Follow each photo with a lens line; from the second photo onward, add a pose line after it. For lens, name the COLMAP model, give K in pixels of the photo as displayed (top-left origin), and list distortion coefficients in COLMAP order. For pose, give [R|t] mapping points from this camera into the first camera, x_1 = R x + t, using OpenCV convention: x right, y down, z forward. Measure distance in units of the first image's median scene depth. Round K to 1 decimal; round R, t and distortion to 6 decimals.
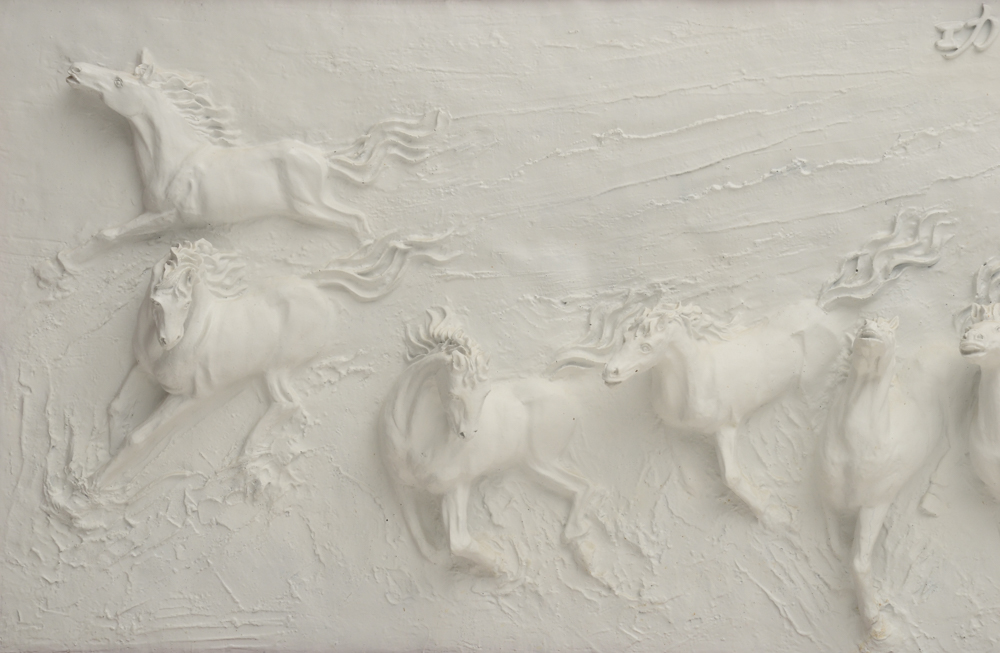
lens RADIAL K [[3344.6, 0, 495.2], [0, 3344.6, 334.7], [0, 0, 1]] dist [1.192258, 0.000000]
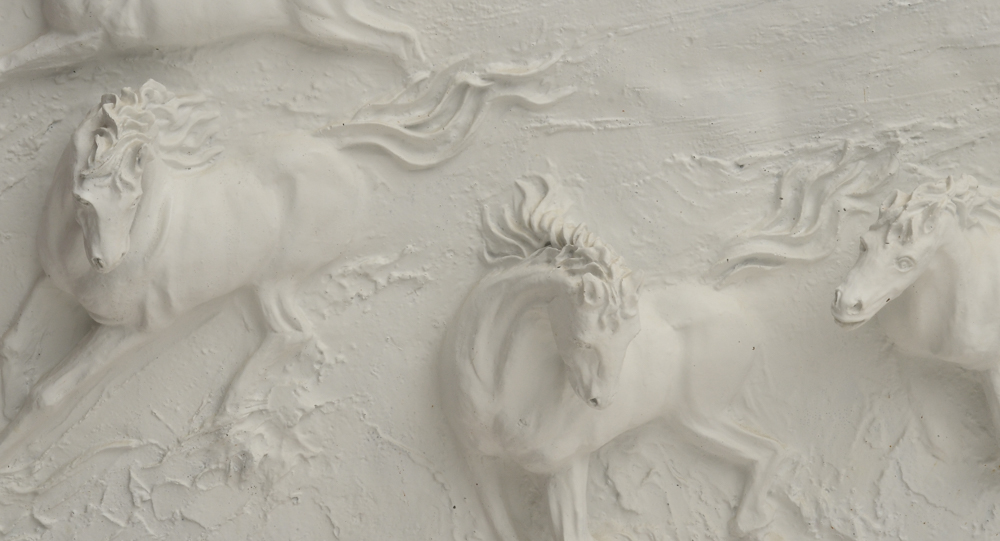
lens RADIAL K [[2980.5, 0, 495.0], [0, 2980.5, 280.2], [0, 0, 1]] dist [0.753775, 0.000000]
pose [[0.994424, -0.031716, 0.100570, -0.080414], [0.013127, 0.983512, 0.180364, -0.088923], [-0.104633, -0.178038, 0.978445, 0.458959]]
